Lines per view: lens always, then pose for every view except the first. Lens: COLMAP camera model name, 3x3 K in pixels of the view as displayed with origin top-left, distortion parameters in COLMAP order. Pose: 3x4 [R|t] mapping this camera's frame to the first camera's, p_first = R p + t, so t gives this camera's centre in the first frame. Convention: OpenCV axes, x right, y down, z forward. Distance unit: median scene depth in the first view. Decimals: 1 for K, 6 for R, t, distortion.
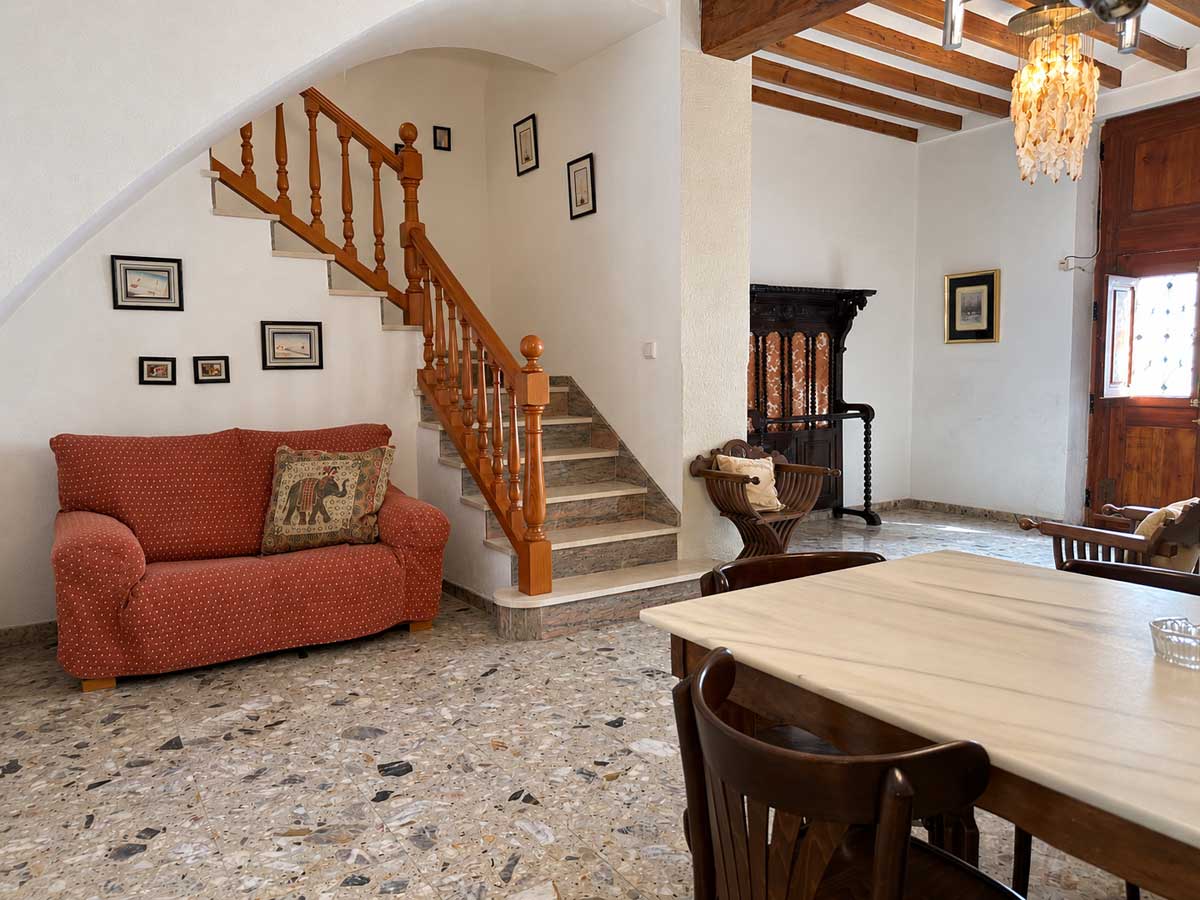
lens RADIAL K [[858.8, 0, 595.4], [0, 858.8, 443.5], [0, 0, 1]] dist [0.050794, -0.031416]
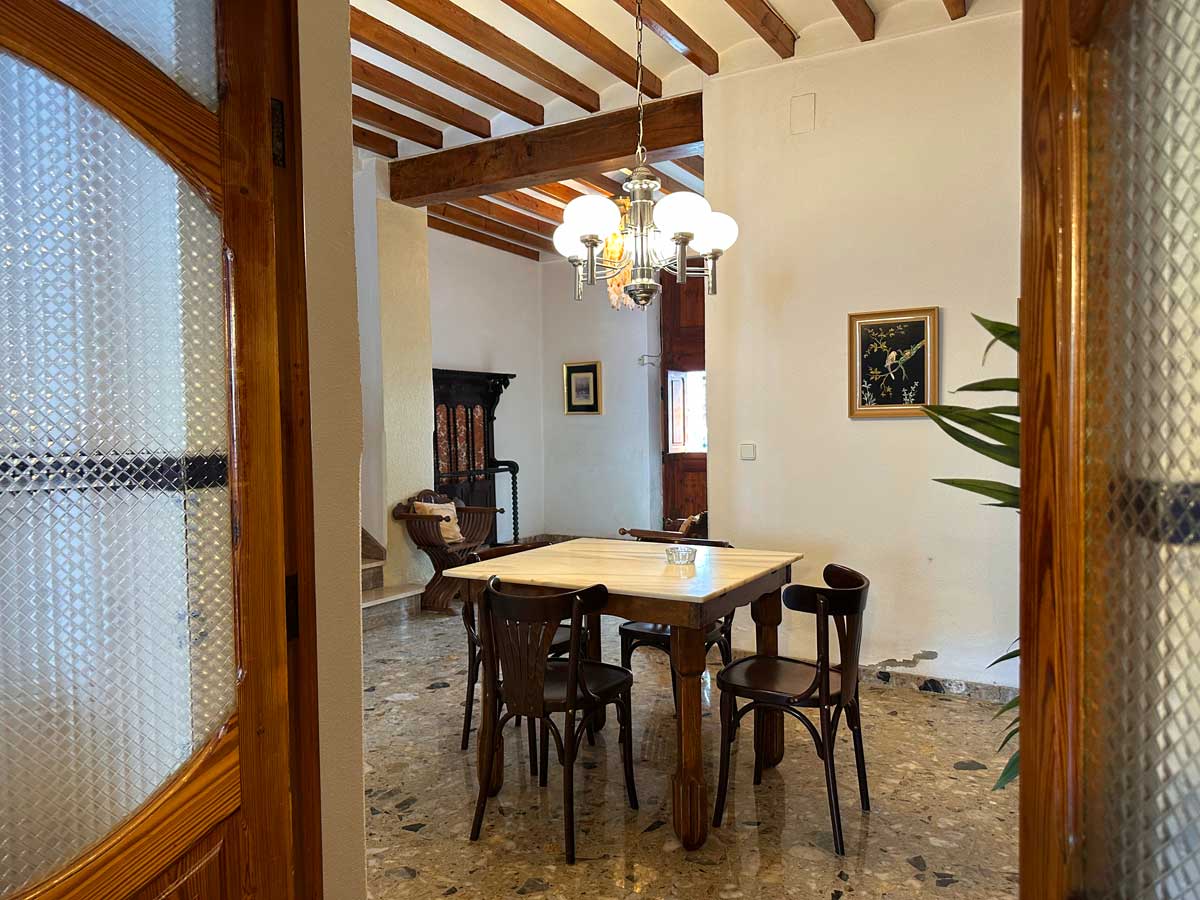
lens RADIAL K [[858.8, 0, 600.9], [0, 858.8, 450.1], [0, 0, 1]] dist [0.050794, -0.031416]
pose [[0.907562, -0.014883, 0.419655, -0.108695], [0.039970, 0.997896, -0.051051, 0.009551], [-0.418012, 0.063106, 0.906247, -0.228852]]
